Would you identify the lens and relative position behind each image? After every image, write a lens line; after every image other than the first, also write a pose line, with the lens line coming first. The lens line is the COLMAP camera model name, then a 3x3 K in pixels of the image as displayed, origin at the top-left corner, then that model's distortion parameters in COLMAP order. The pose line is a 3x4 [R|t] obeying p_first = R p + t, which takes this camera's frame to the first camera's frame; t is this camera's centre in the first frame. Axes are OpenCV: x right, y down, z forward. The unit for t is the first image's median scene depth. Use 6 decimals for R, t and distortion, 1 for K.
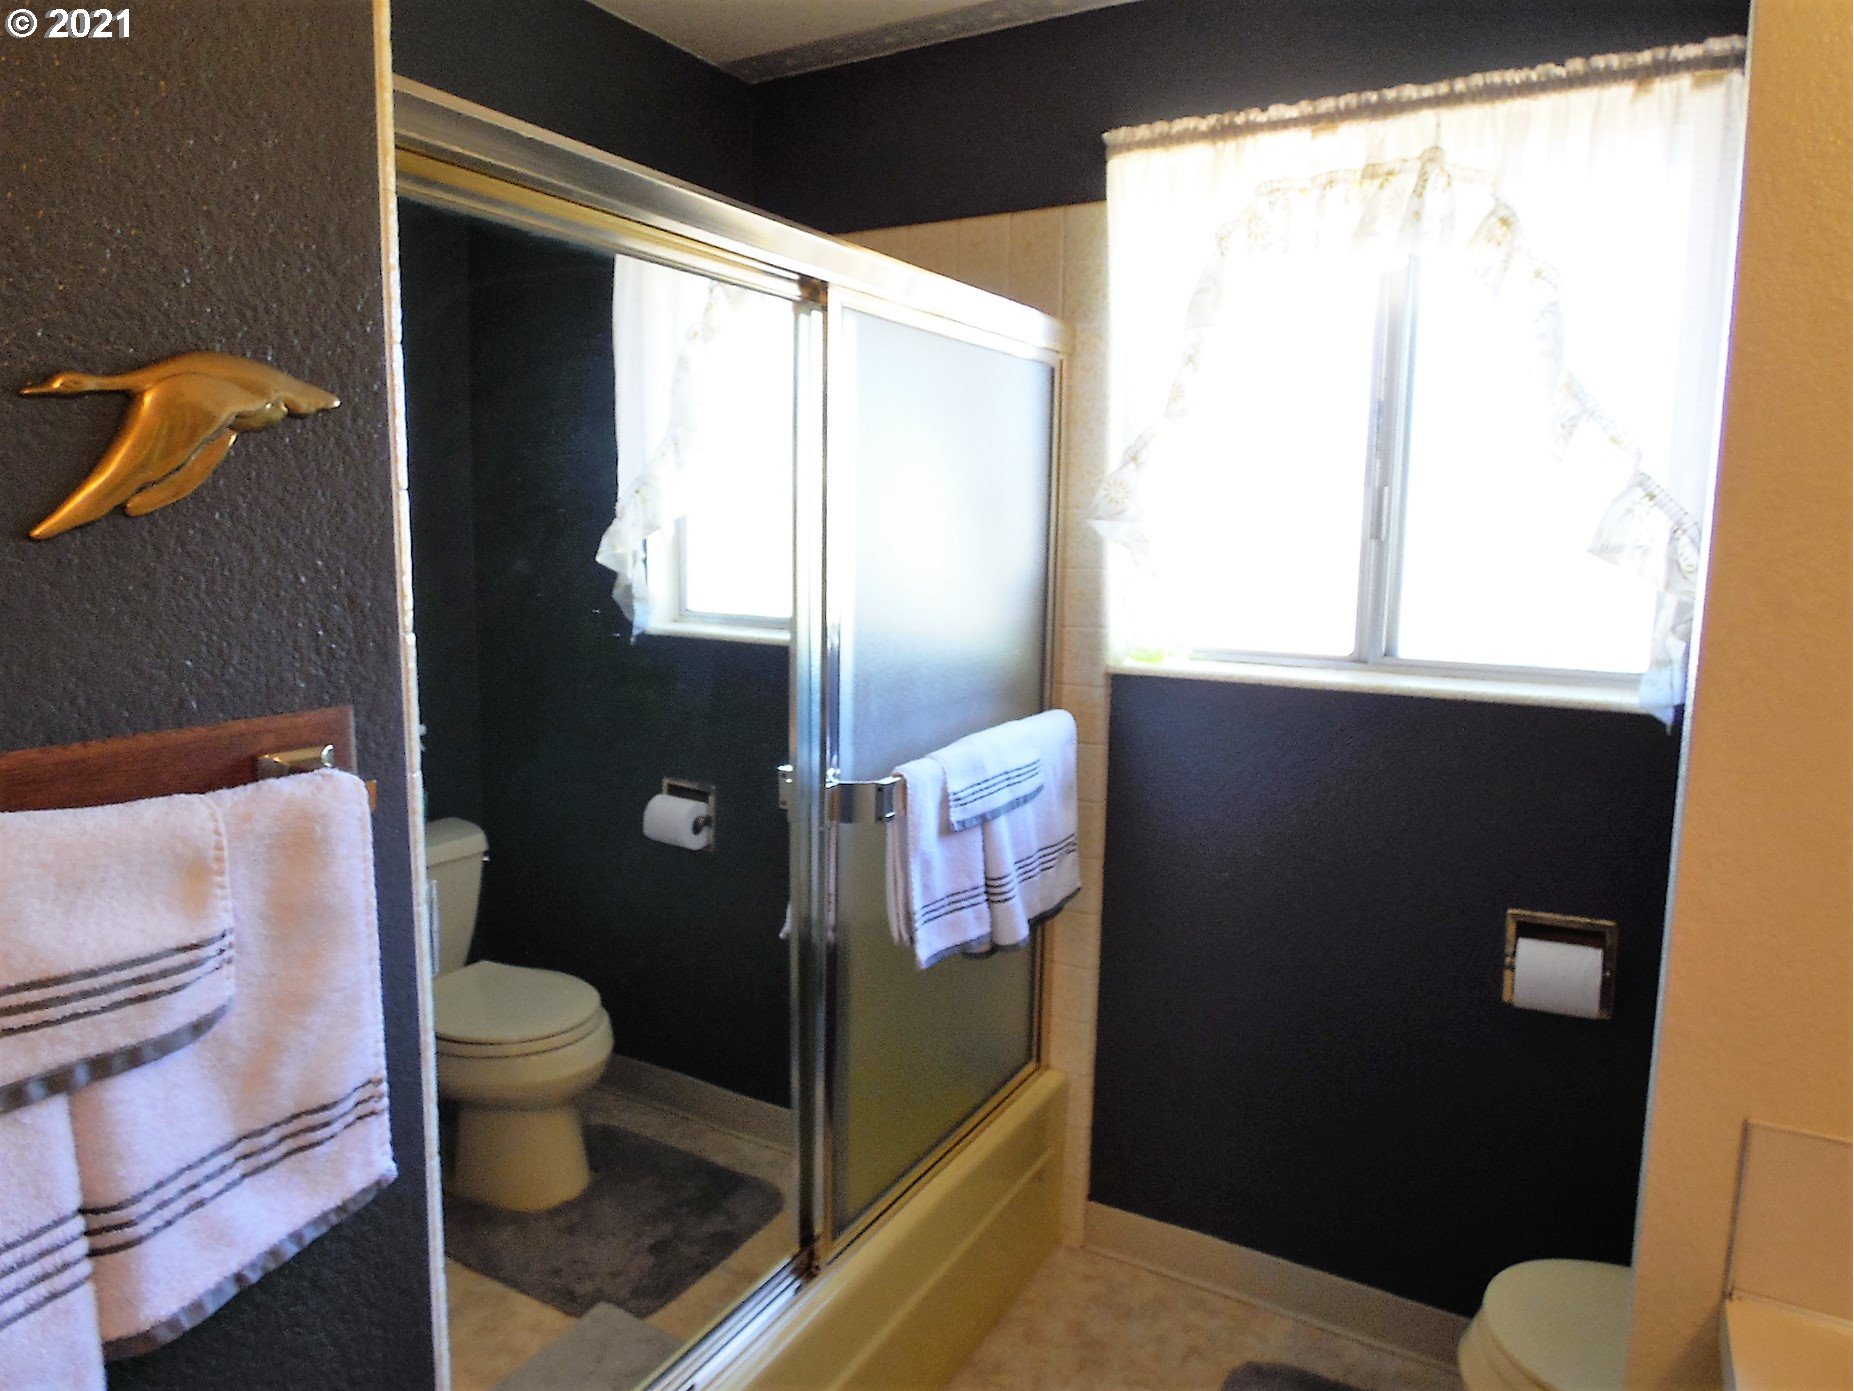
lens RADIAL K [[1208.6, 0, 923.9], [0, 1208.6, 694.3], [0, 0, 1]] dist [-0.007517, -0.006128]
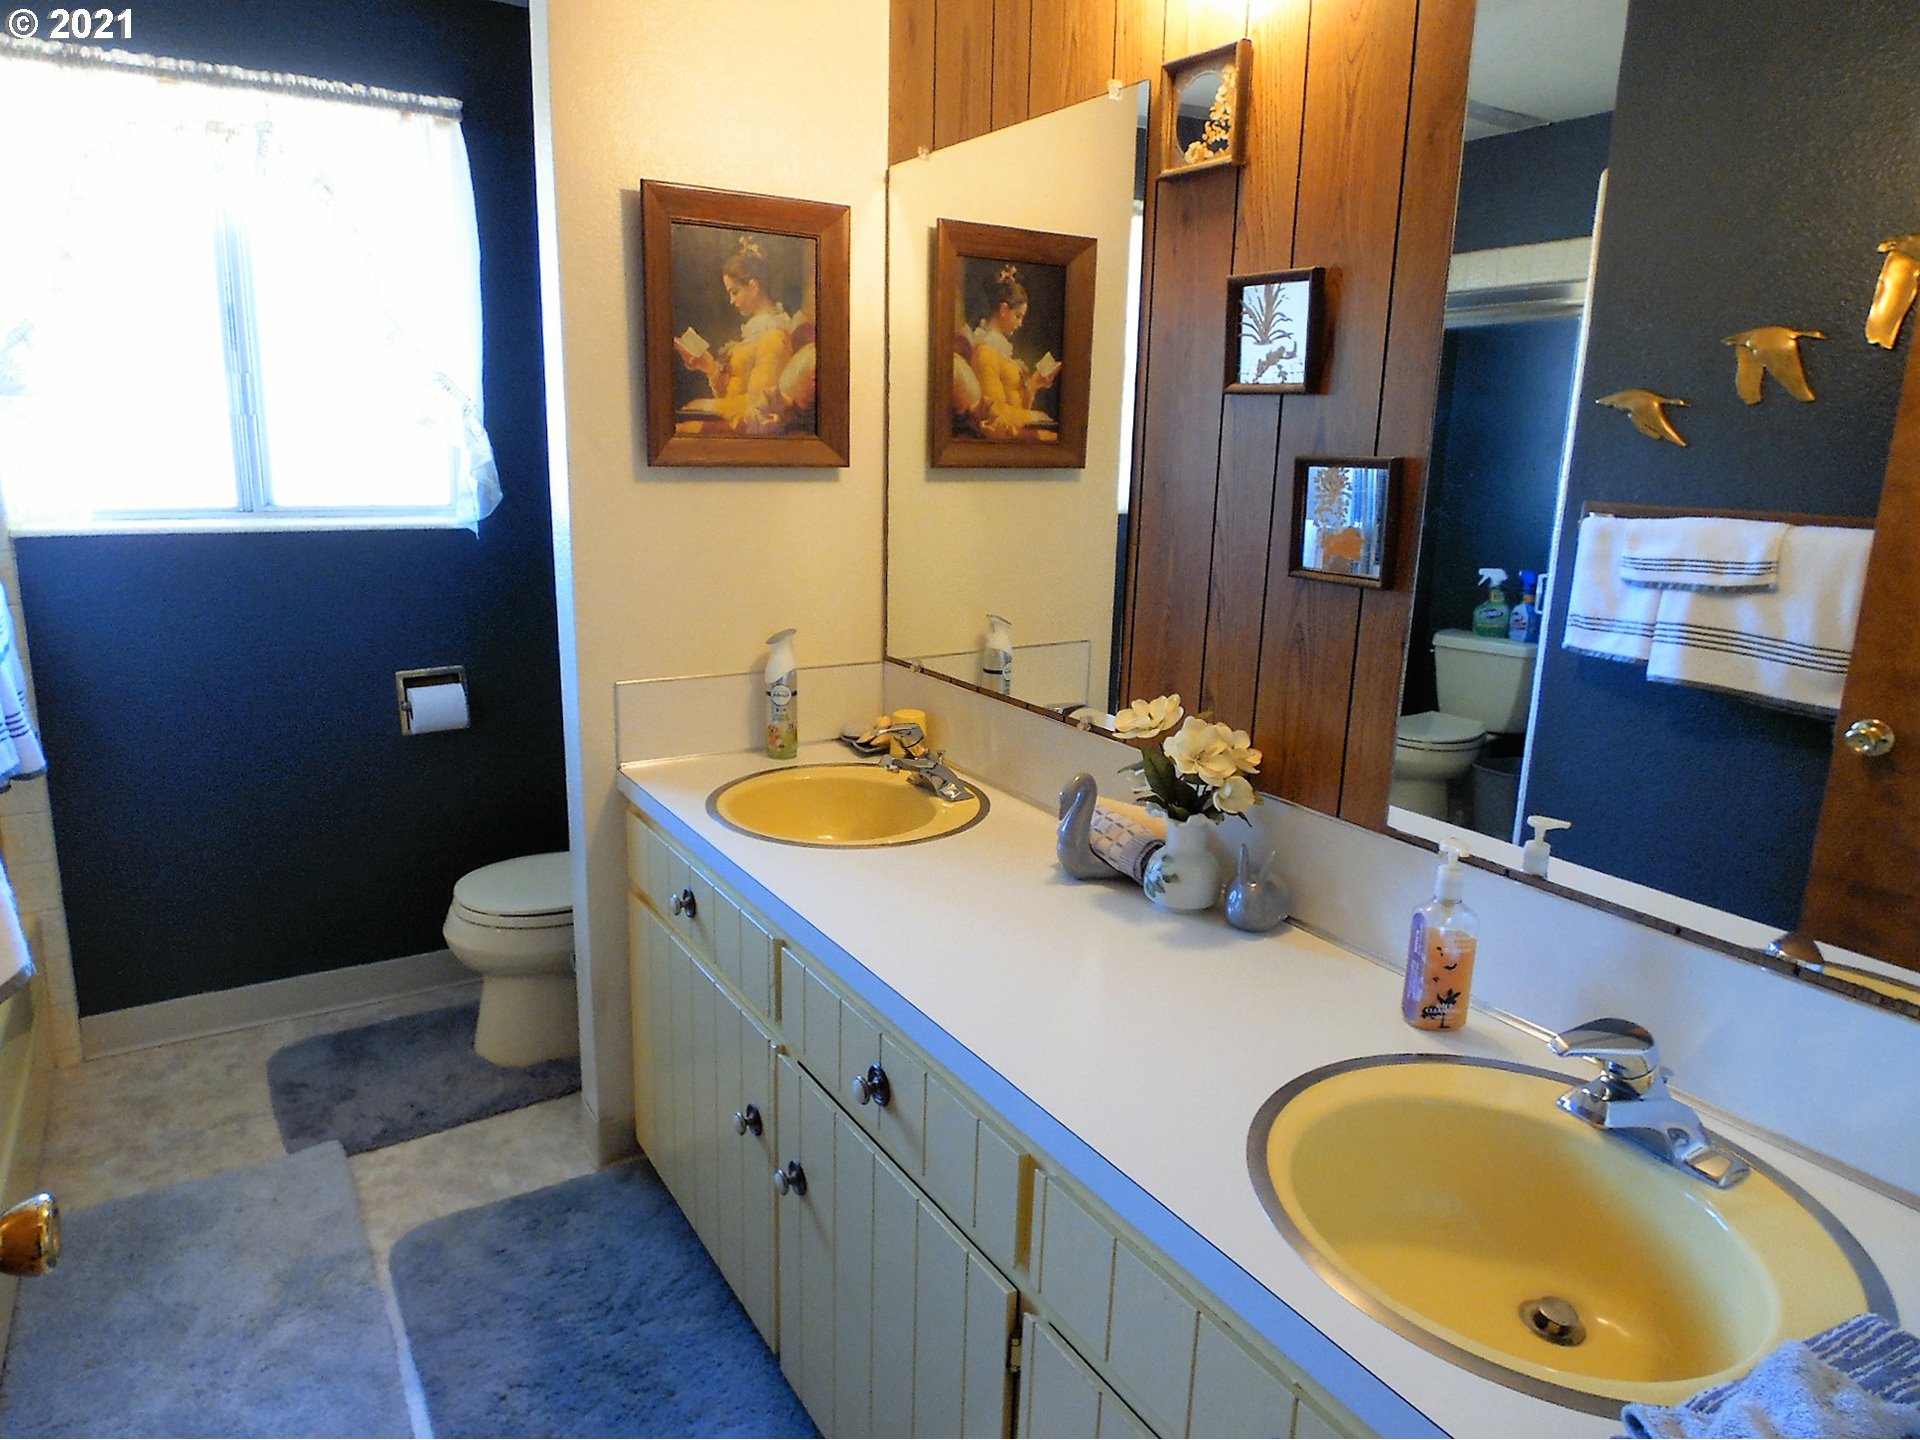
lens RADIAL K [[1251.7, 0, 958.6], [0, 1251.7, 720.8], [0, 0, 1]] dist [-0.007517, -0.006128]
pose [[0.470891, -0.199033, 0.859446, -0.528512], [0.105008, 0.979937, 0.169403, 0.052338], [-0.875920, 0.010478, 0.482343, -0.343848]]
